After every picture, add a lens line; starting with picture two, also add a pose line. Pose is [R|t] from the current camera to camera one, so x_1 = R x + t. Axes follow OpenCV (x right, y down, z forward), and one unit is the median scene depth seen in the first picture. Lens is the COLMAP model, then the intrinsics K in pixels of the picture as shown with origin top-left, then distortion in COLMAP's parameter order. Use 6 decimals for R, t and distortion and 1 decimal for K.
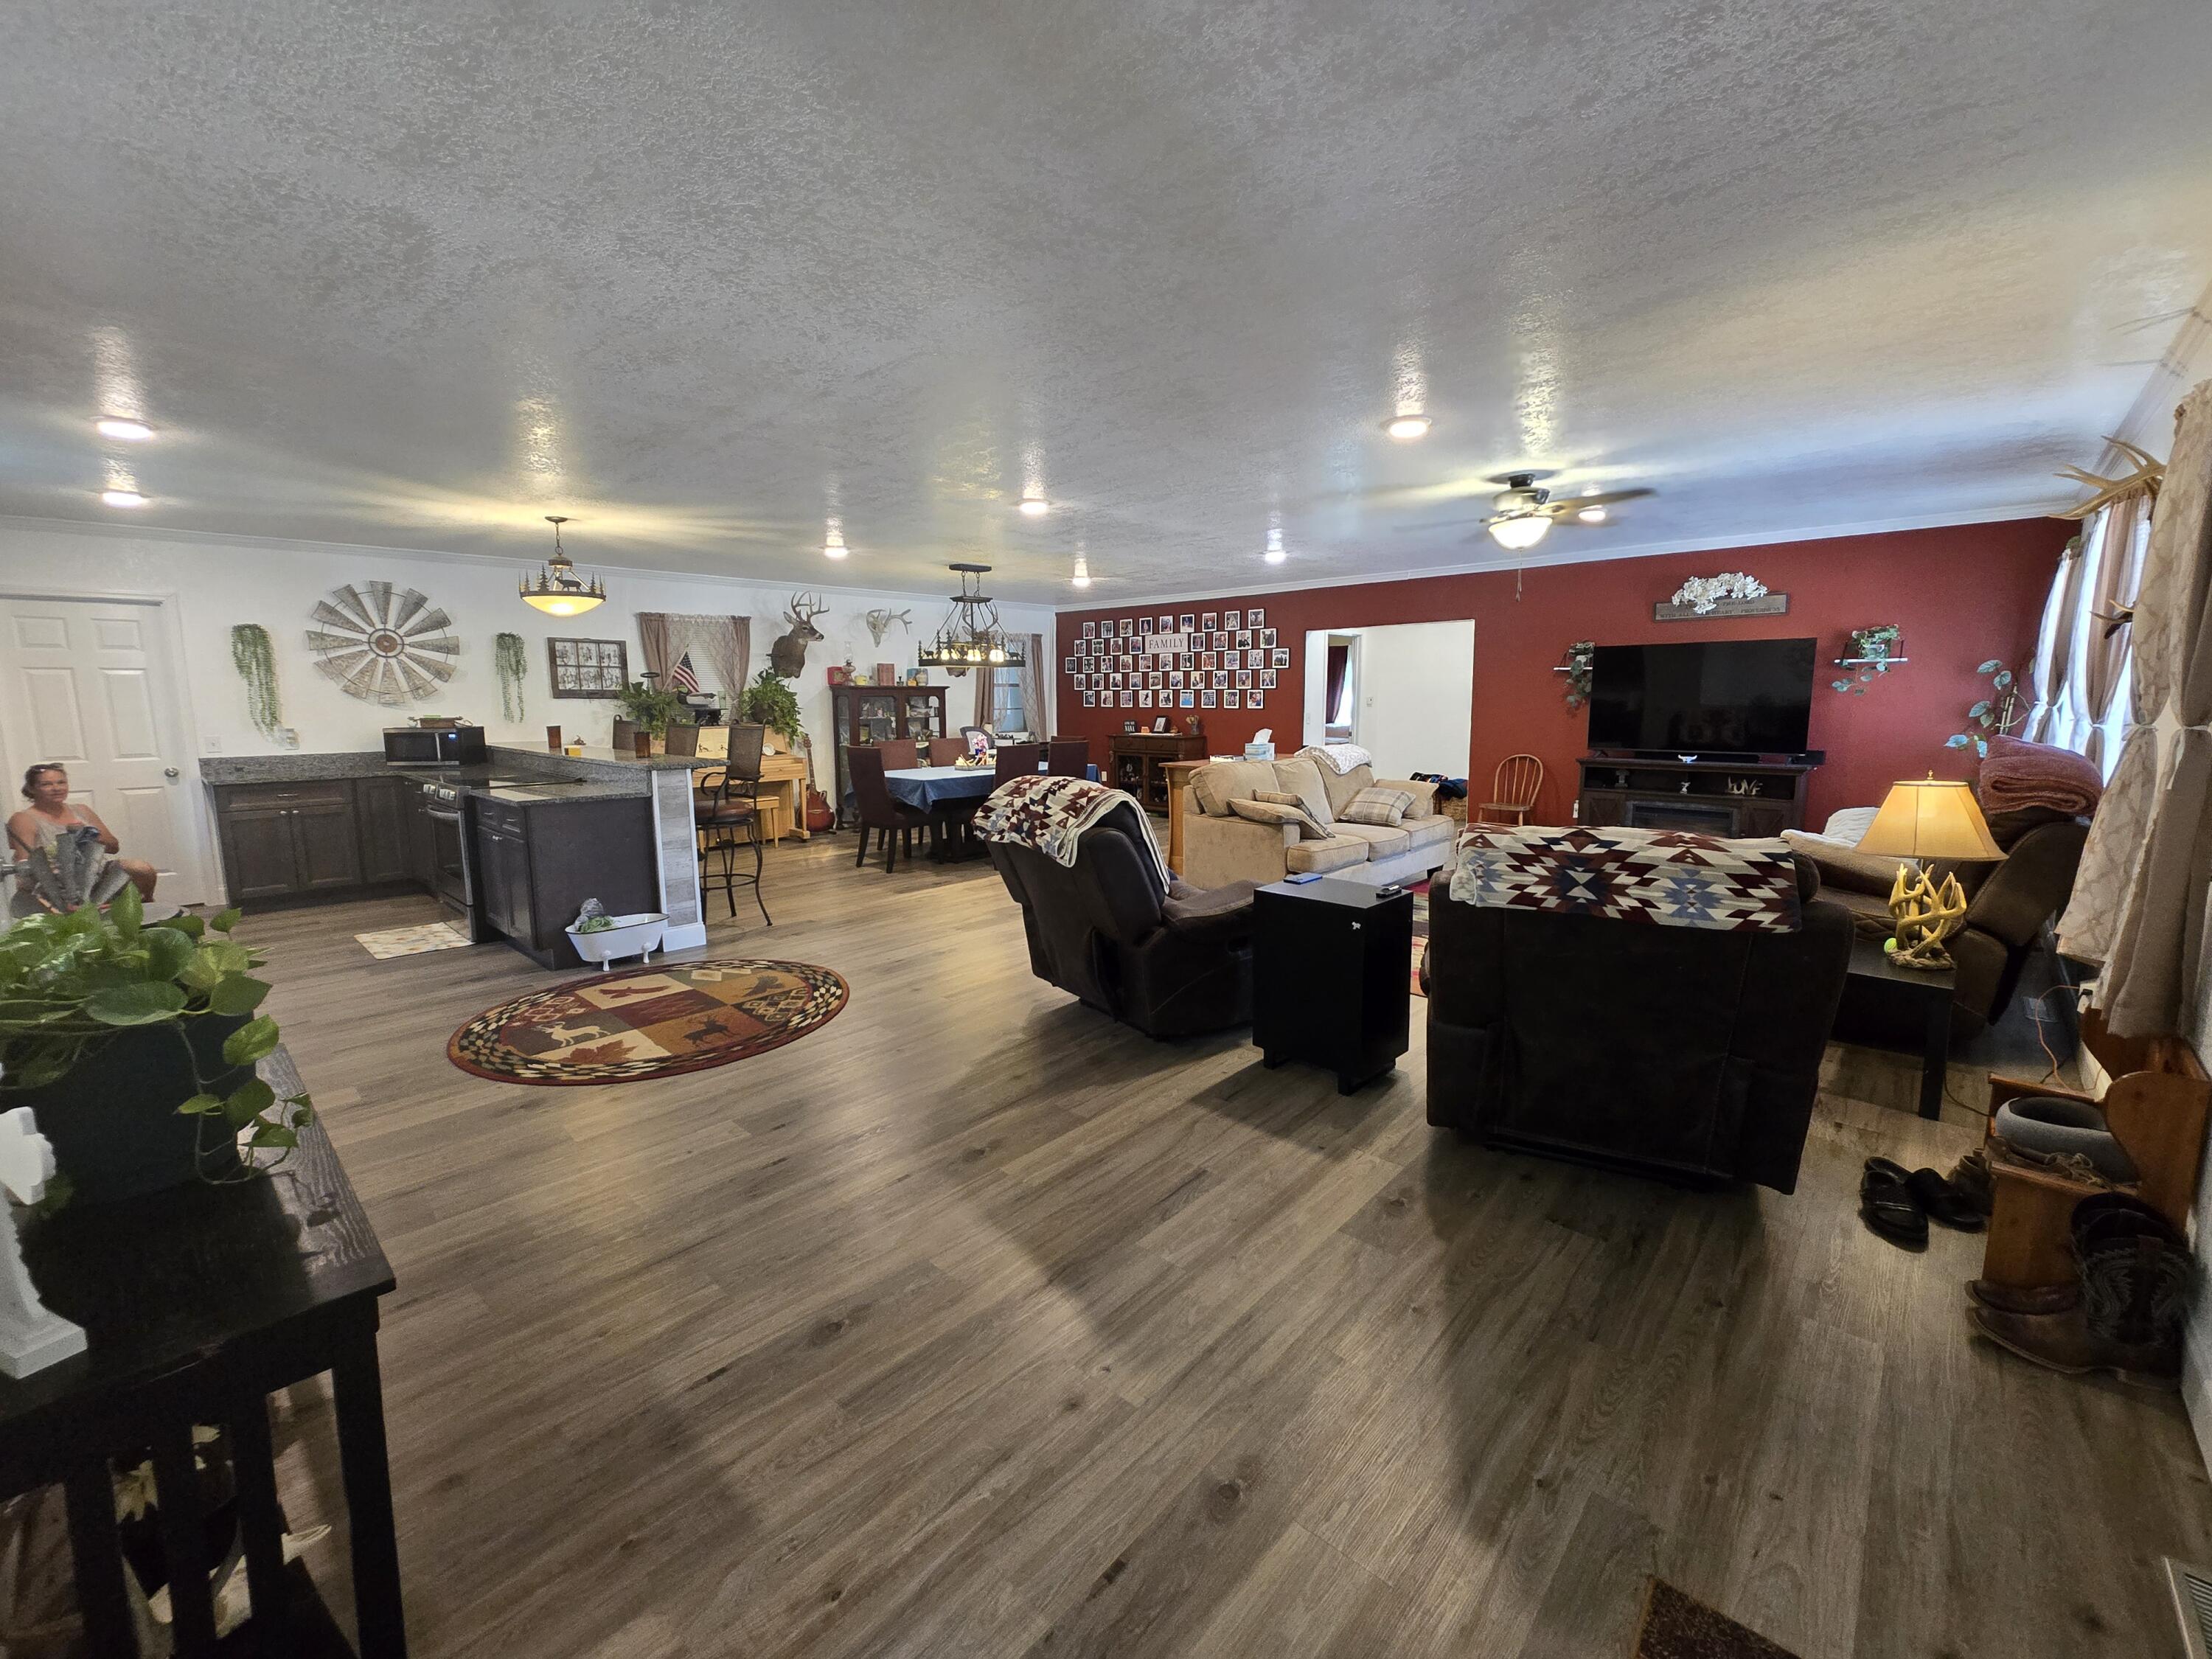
lens RADIAL K [[906.3, 0, 1104.3], [0, 906.3, 826.9], [0, 0, 1]] dist [-0.001698, 0.000807]
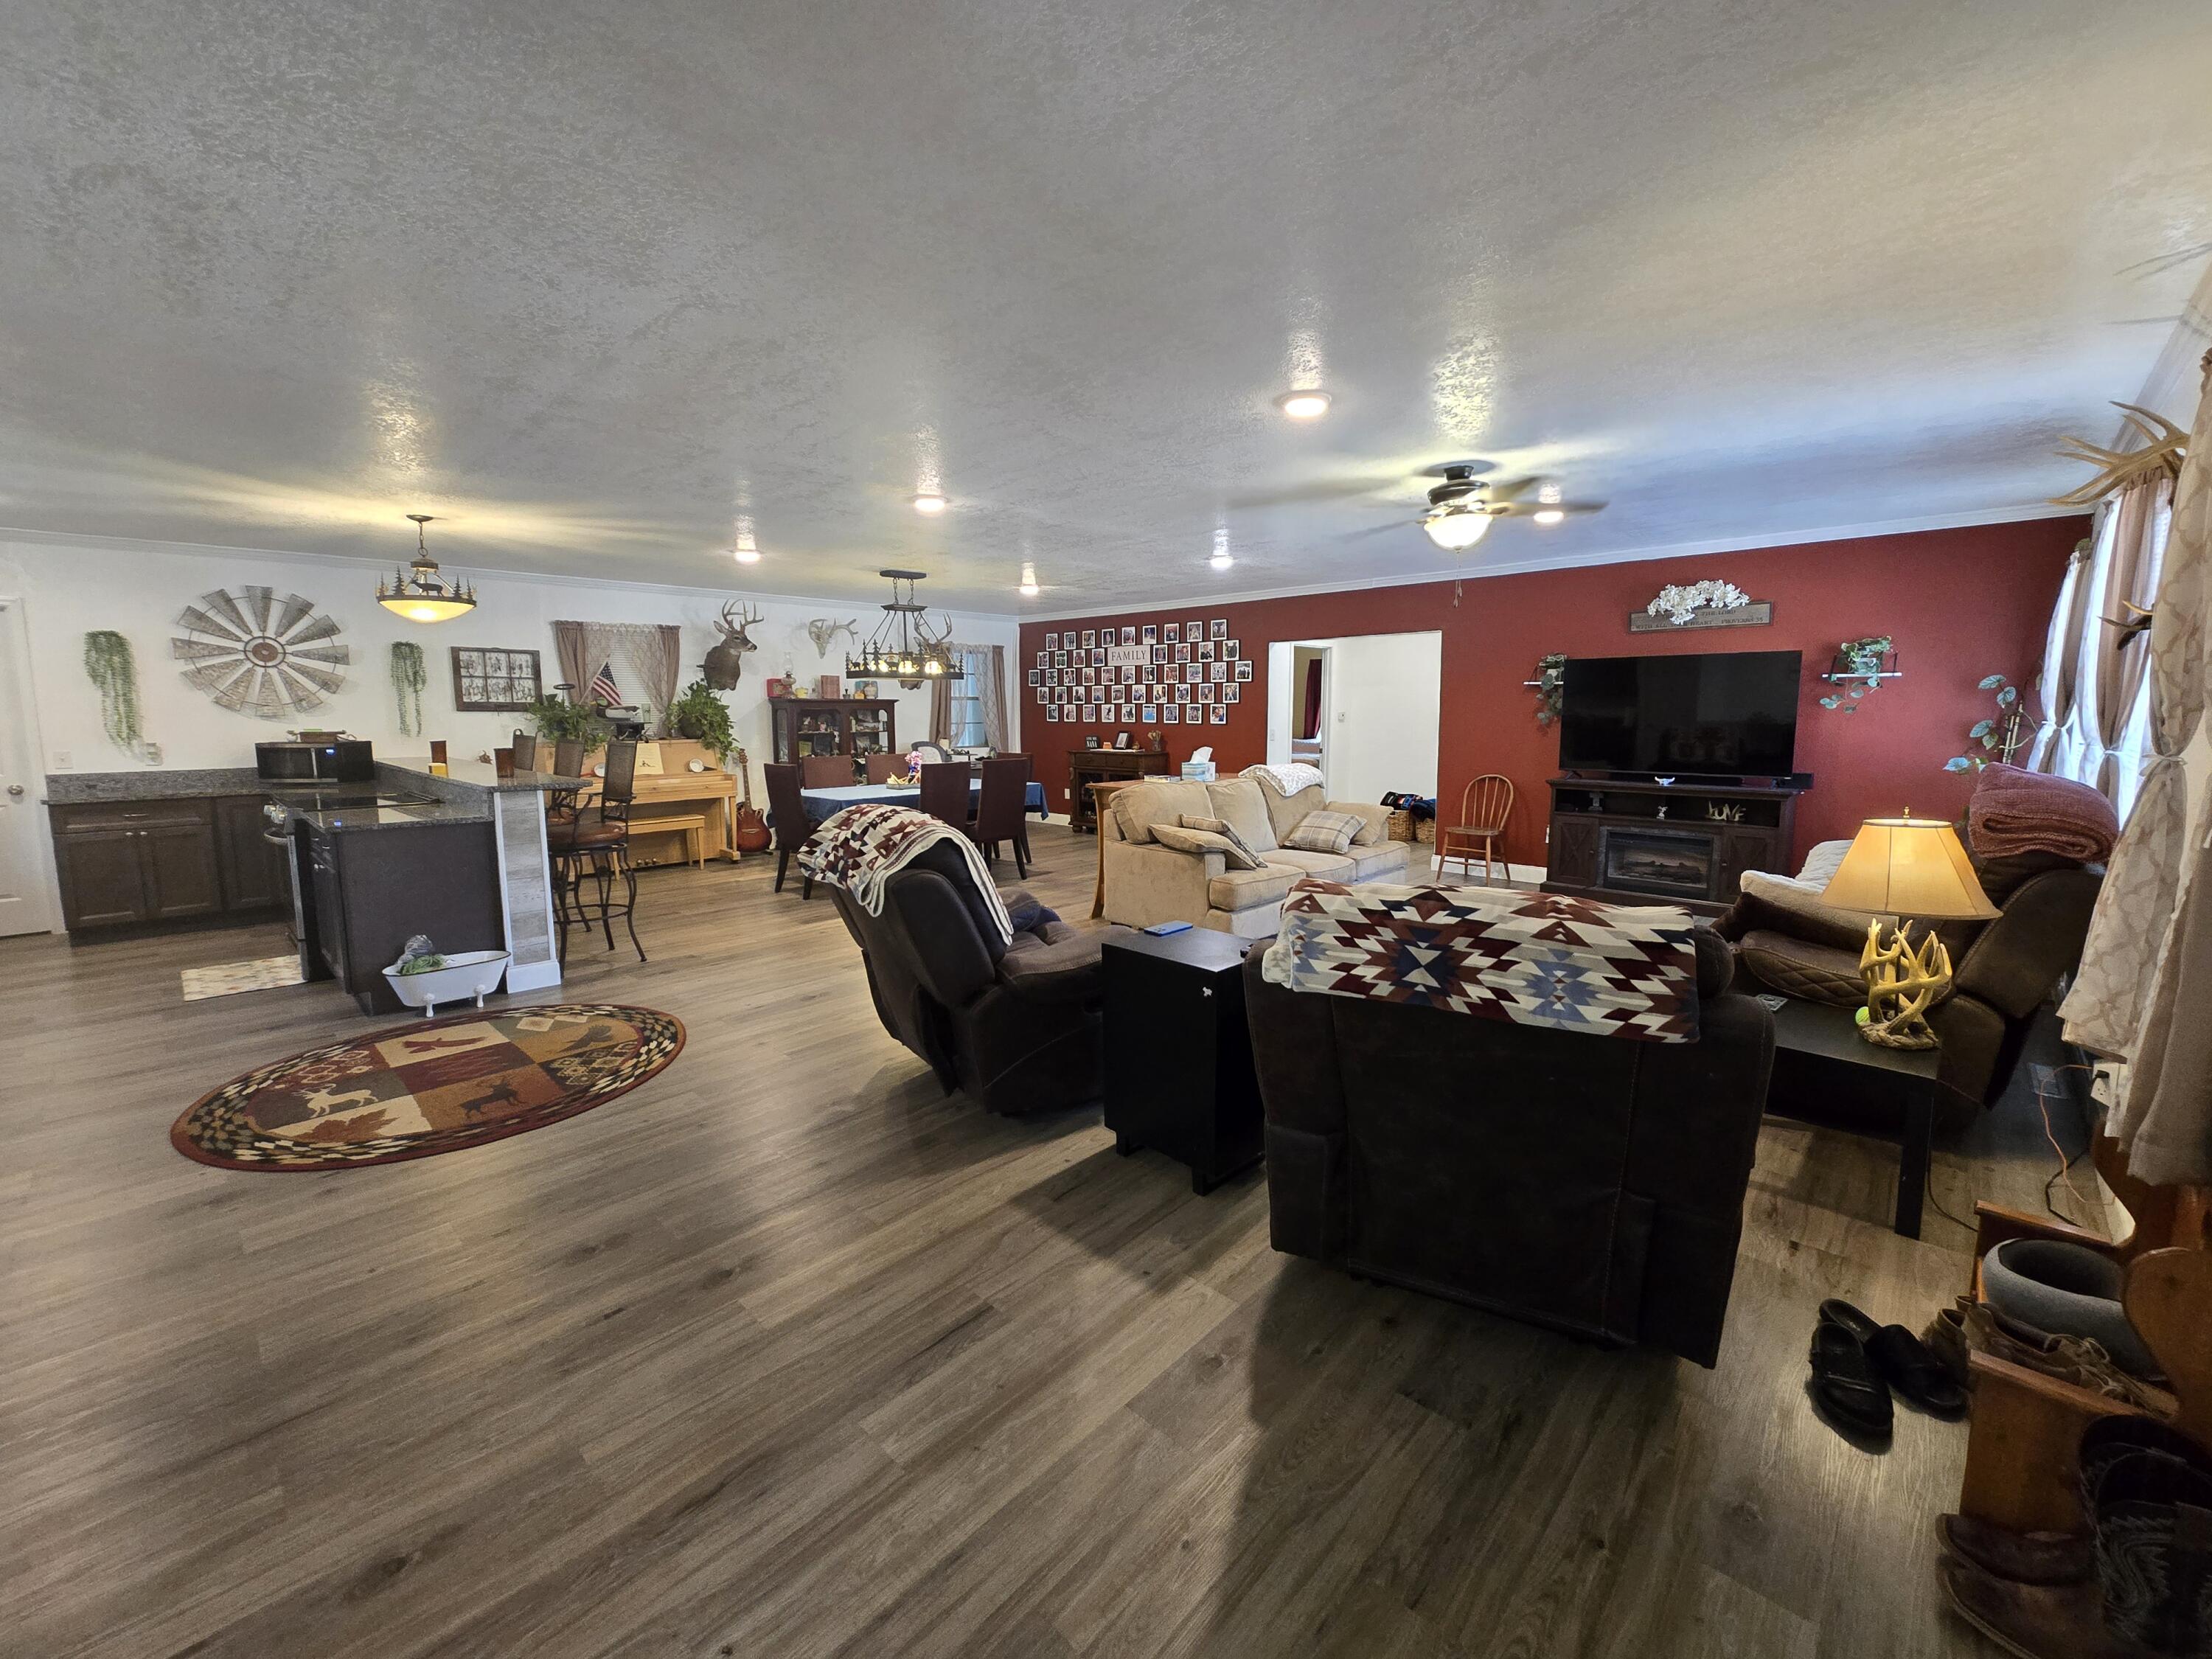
lens RADIAL K [[906.3, 0, 1106.2], [0, 906.3, 823.2], [0, 0, 1]] dist [-0.001698, 0.000807]
pose [[0.999950, 0.004607, -0.008877, 0.157820], [-0.004769, 0.999821, -0.018313, -0.023841], [0.008791, 0.018355, 0.999793, 0.139945]]
